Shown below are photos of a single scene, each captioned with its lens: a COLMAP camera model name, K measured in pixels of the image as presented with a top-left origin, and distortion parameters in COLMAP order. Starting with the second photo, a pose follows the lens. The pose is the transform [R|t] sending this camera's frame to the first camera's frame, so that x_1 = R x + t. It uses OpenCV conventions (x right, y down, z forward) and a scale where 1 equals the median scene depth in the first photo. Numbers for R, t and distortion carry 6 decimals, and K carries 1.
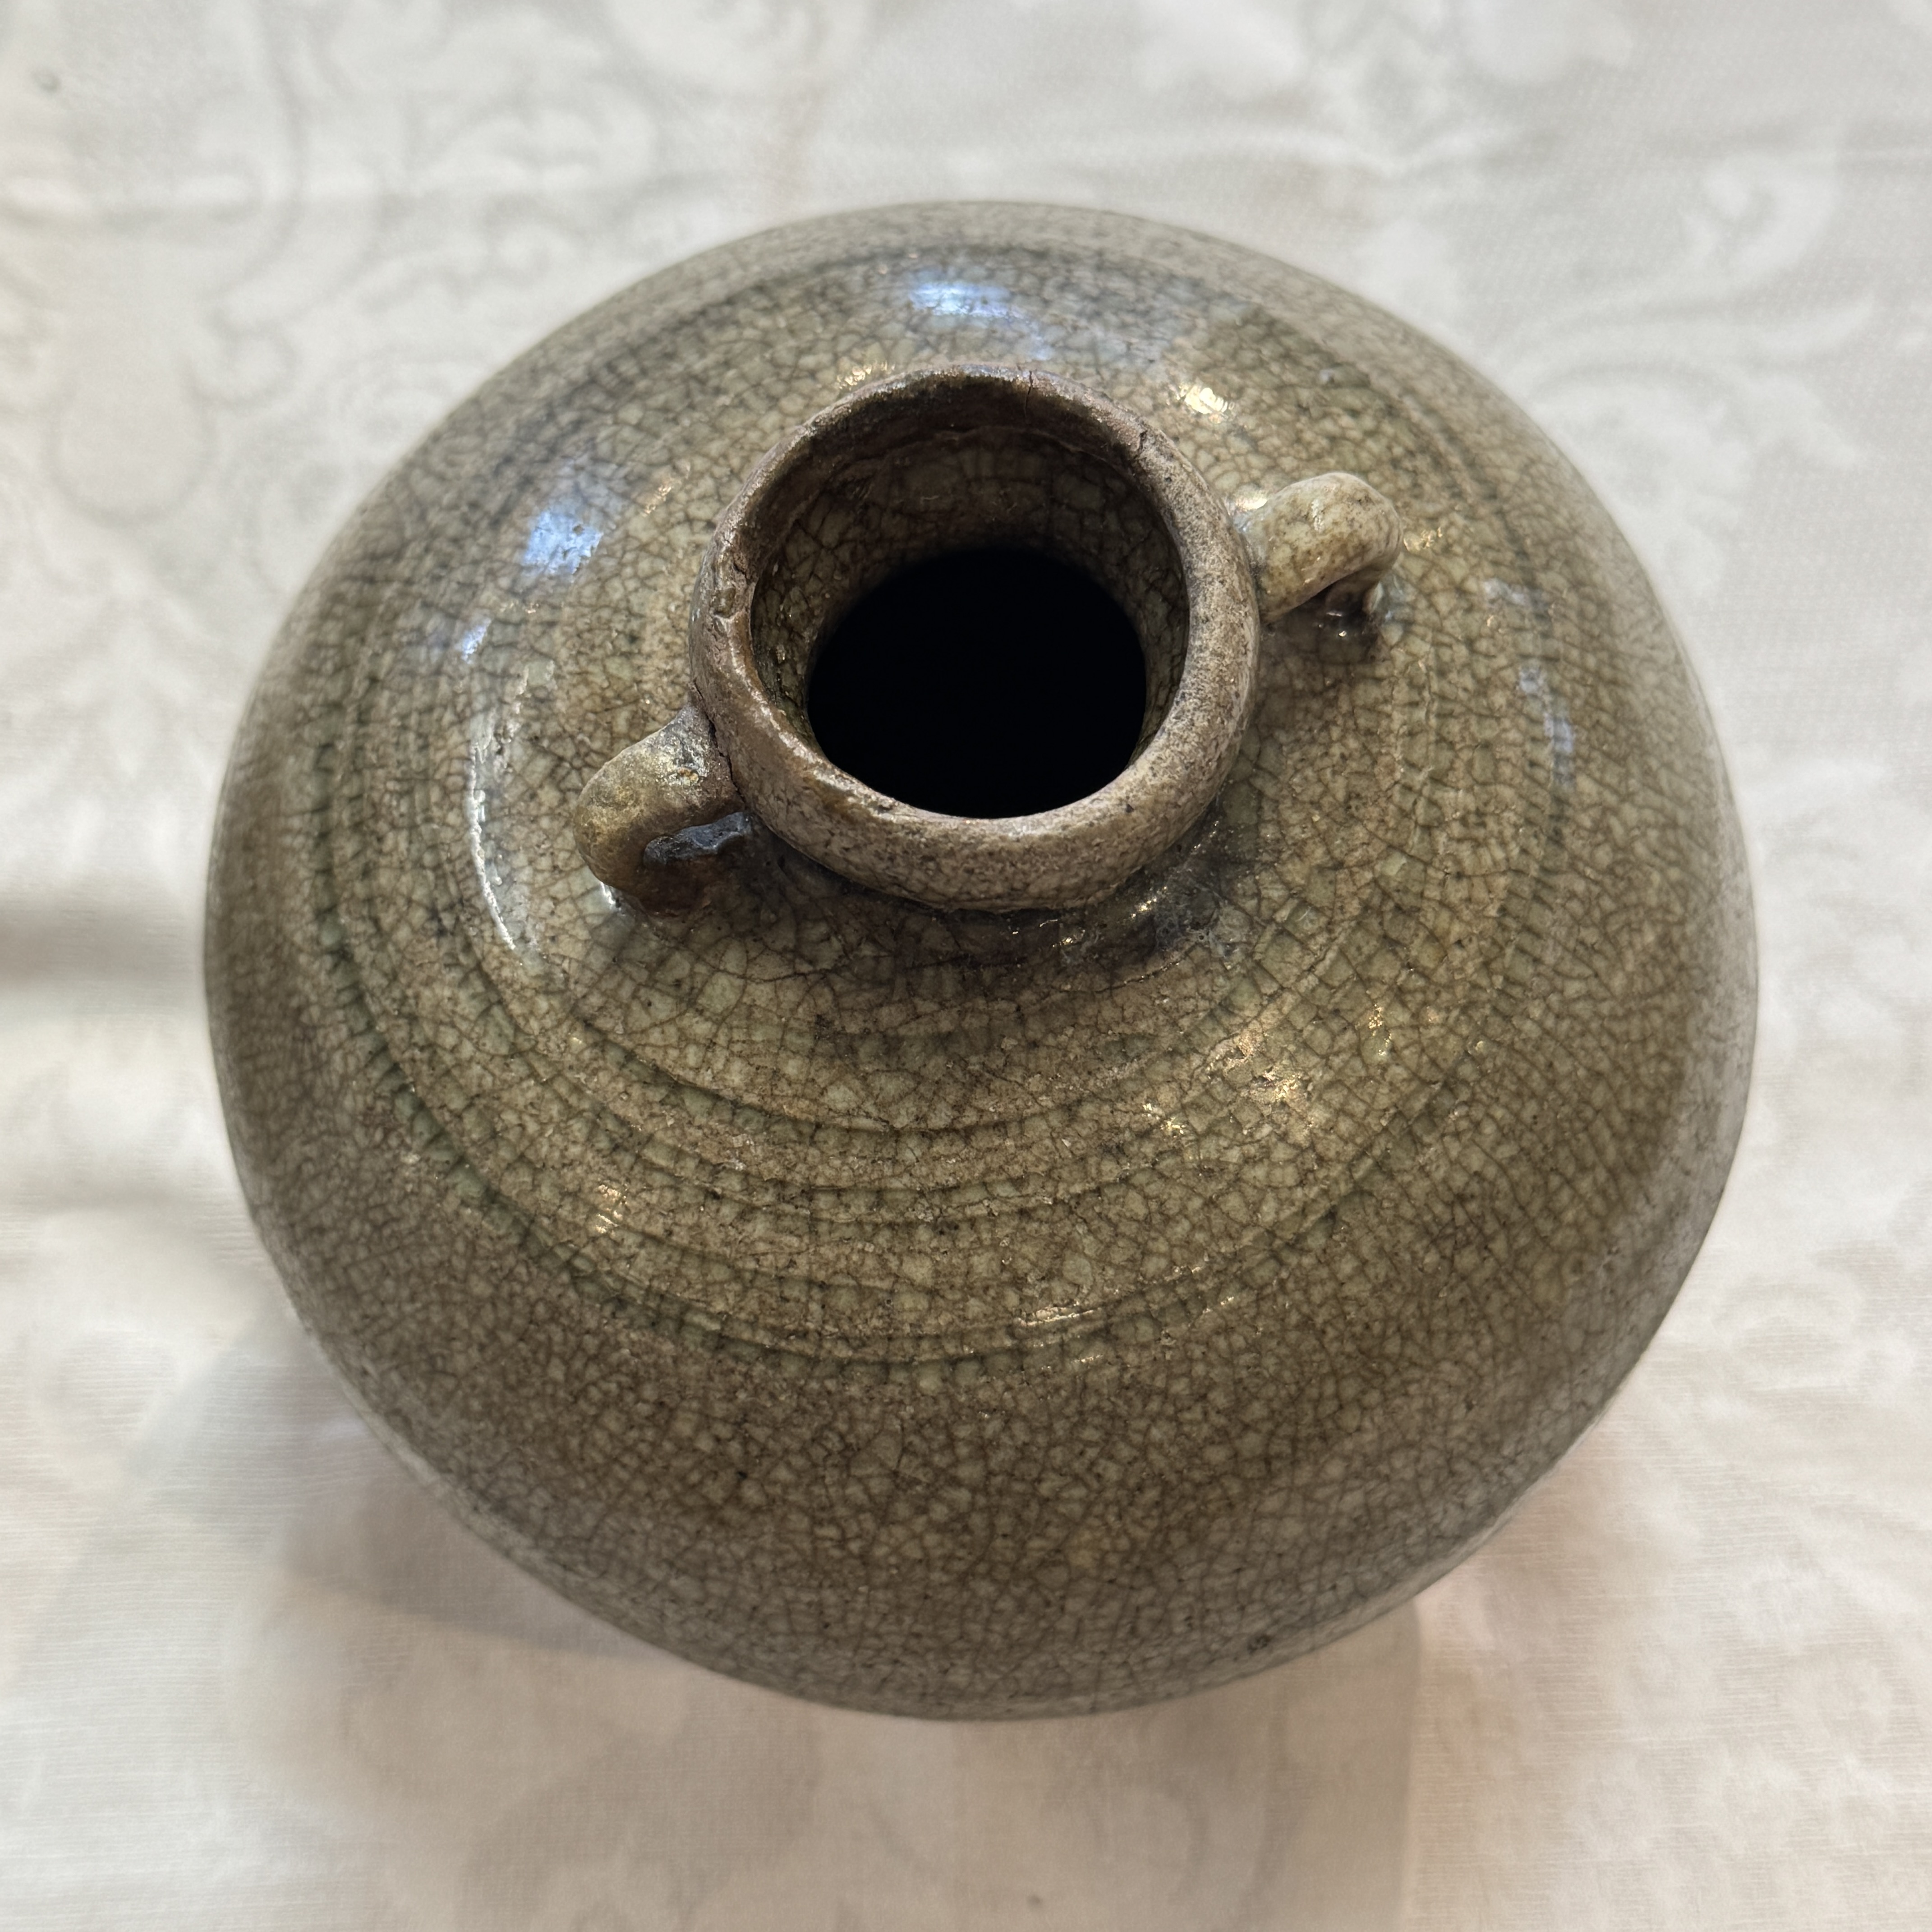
lens RADIAL K [[2978.8, 0, 952.4], [0, 2978.8, 991.7], [0, 0, 1]] dist [0.170045, 0.000000]
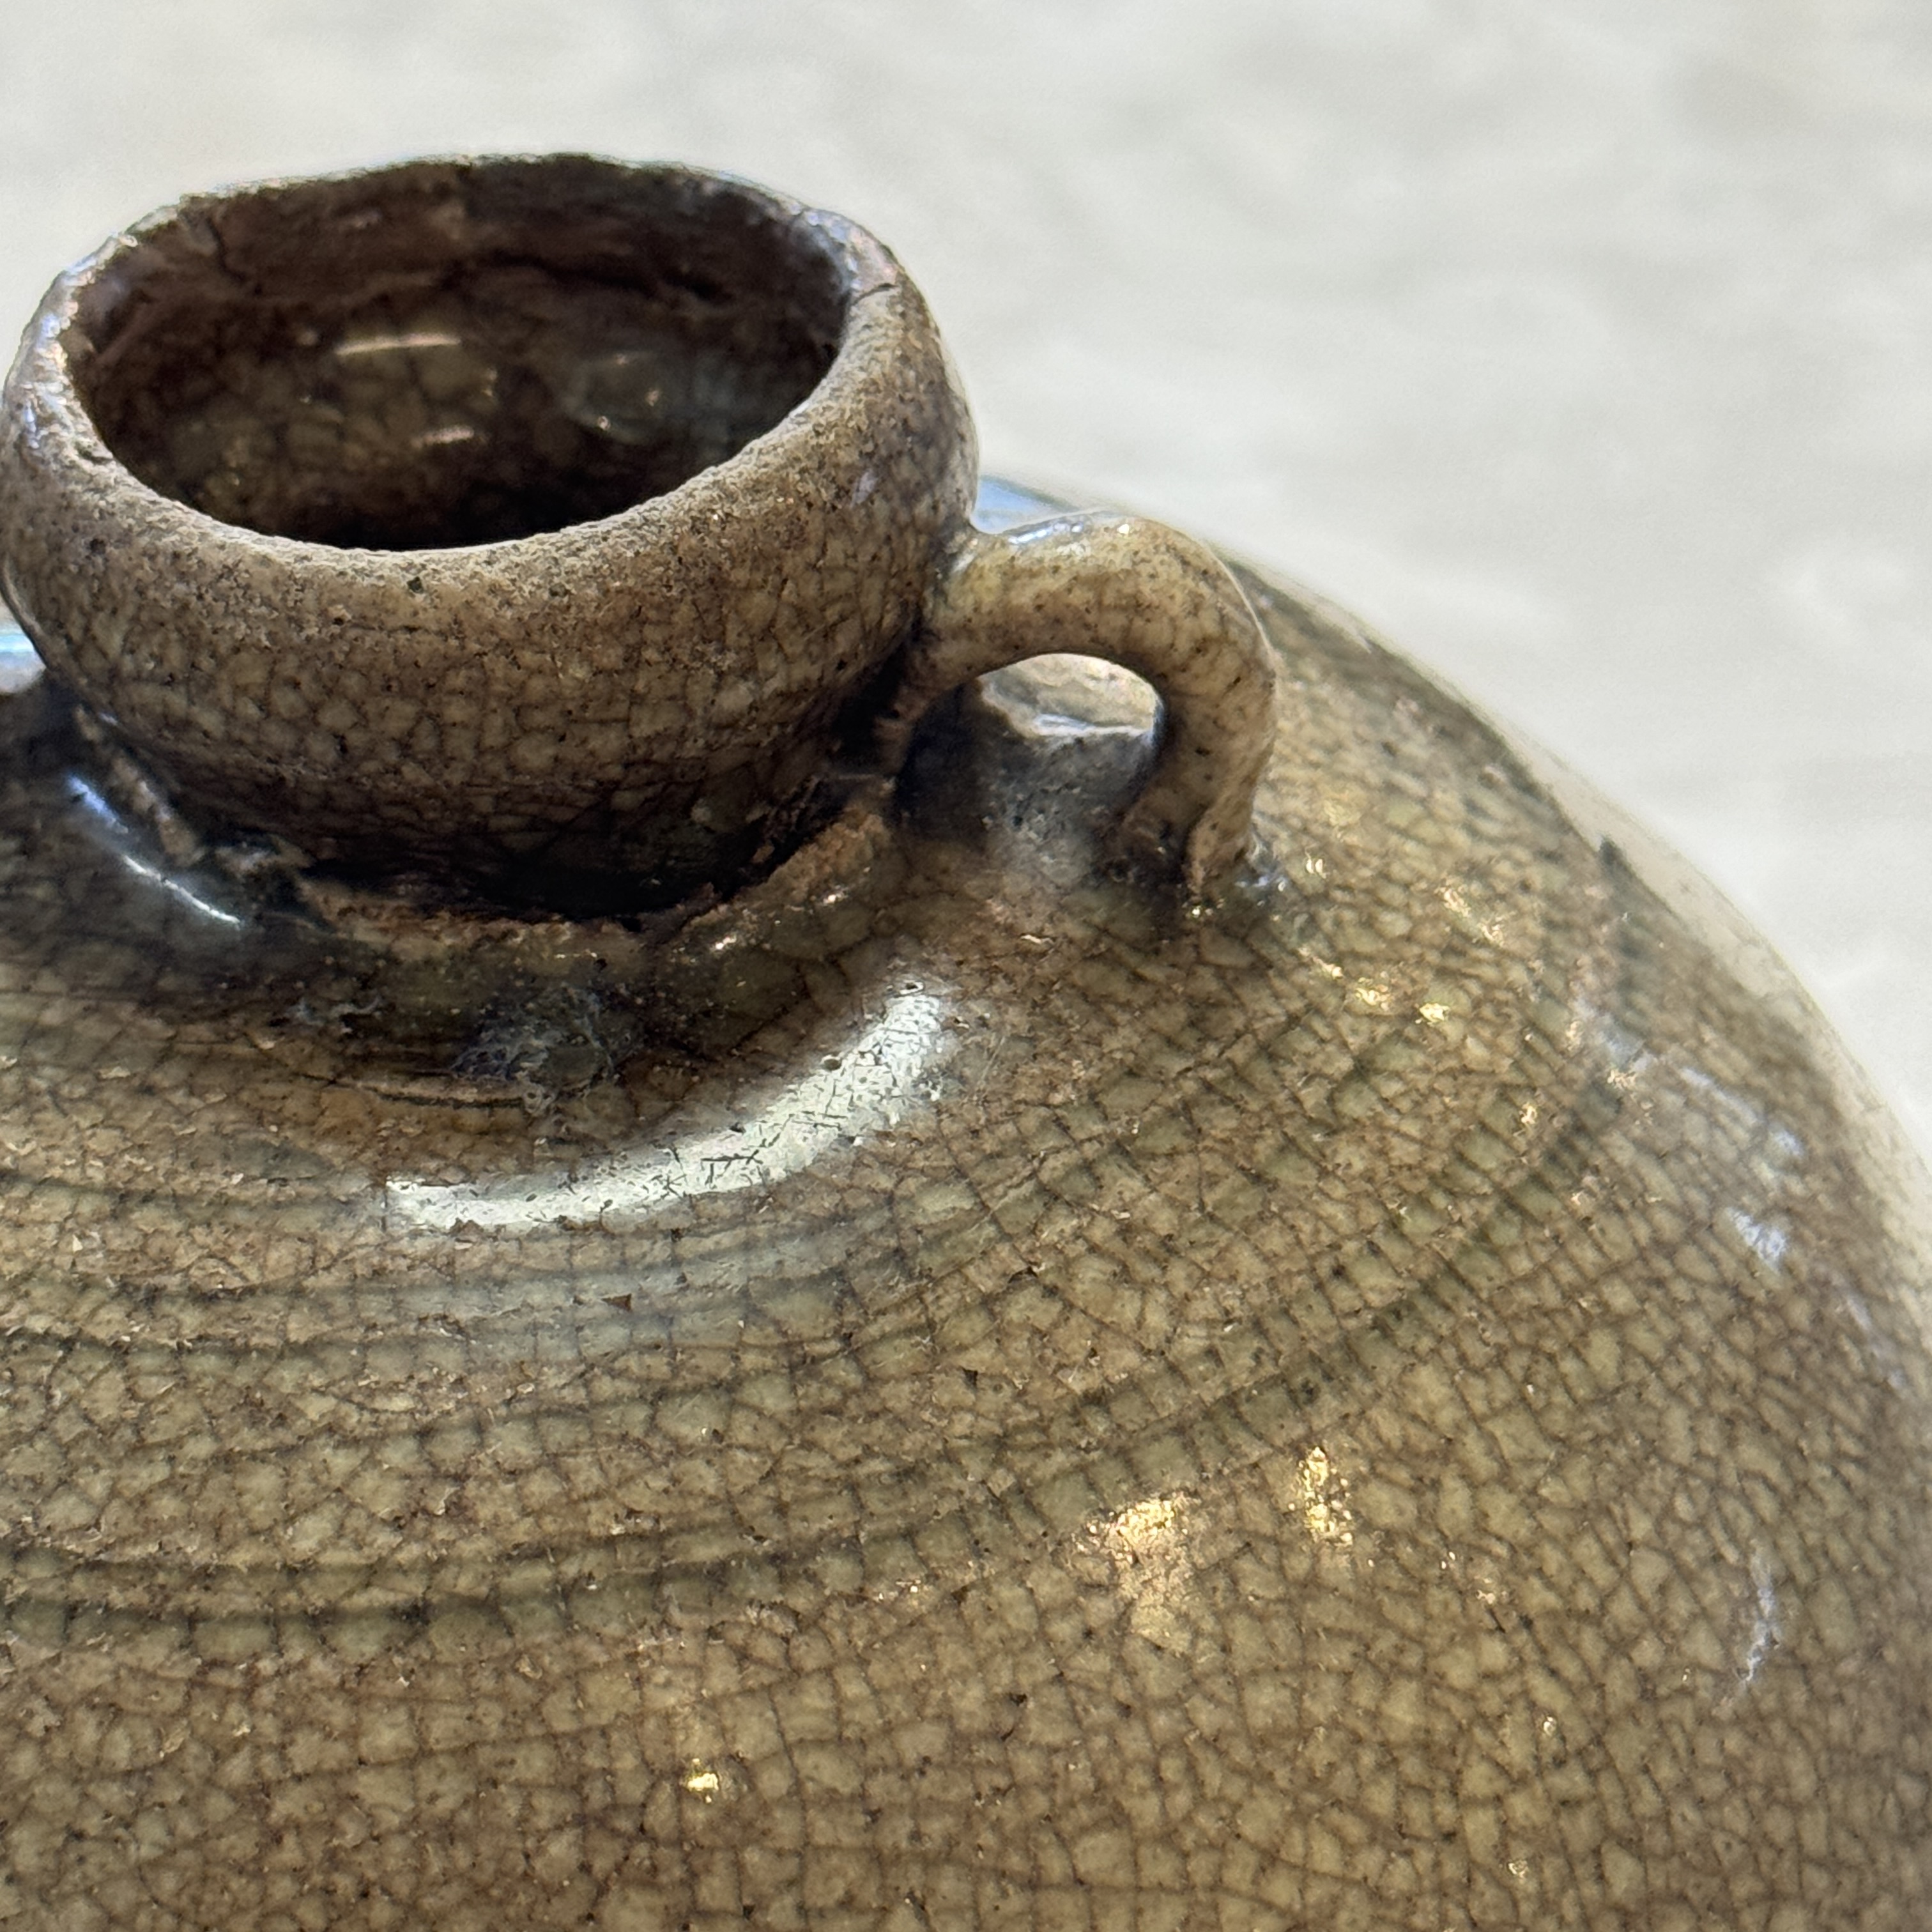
lens RADIAL K [[5962.7, 0, 954.2], [0, 5962.7, 949.7], [0, 0, 1]] dist [0.142252, 0.000000]
pose [[0.804519, 0.326815, -0.495925, 0.653135], [-0.560383, 0.694334, -0.451520, 0.394975], [0.196774, 0.641165, 0.741746, 0.219853]]
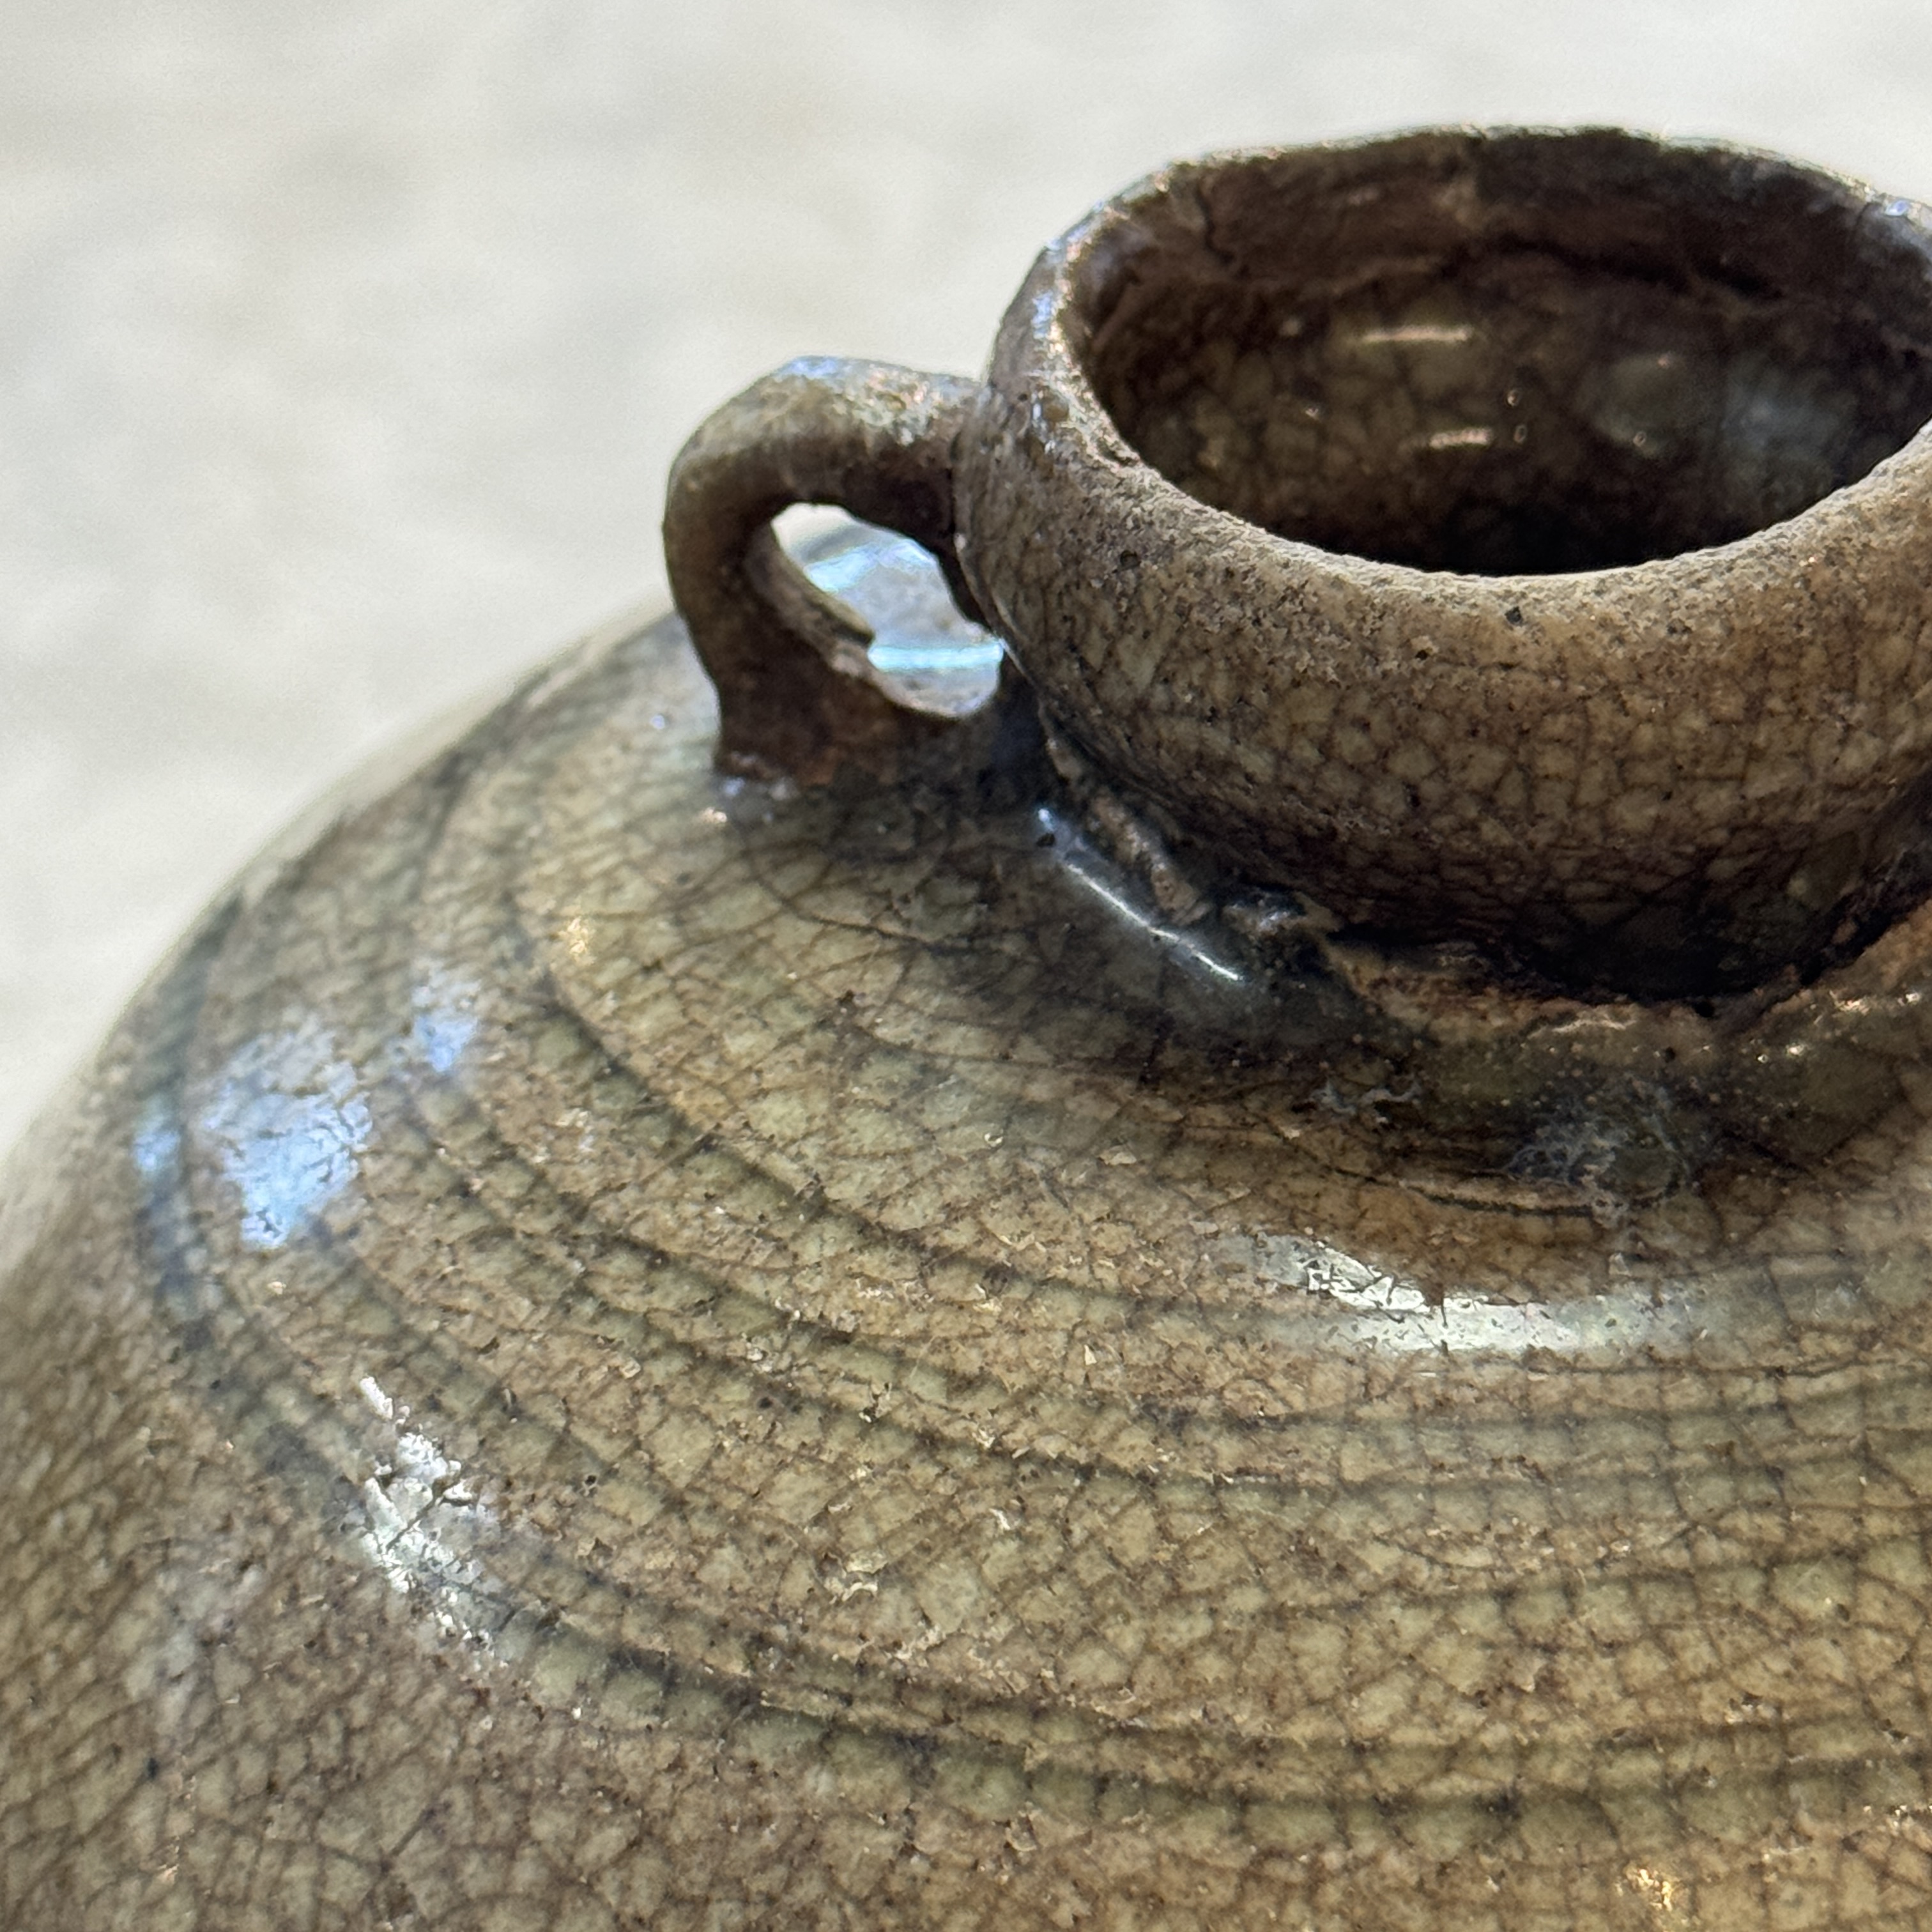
lens RADIAL K [[5962.7, 0, 969.5], [0, 5962.7, 953.6], [0, 0, 1]] dist [0.142252, 0.000000]
pose [[0.772987, 0.355151, -0.525699, 0.474719], [-0.601267, 0.674476, -0.428440, 0.405166], [0.202410, 0.647263, 0.734902, 0.282619]]
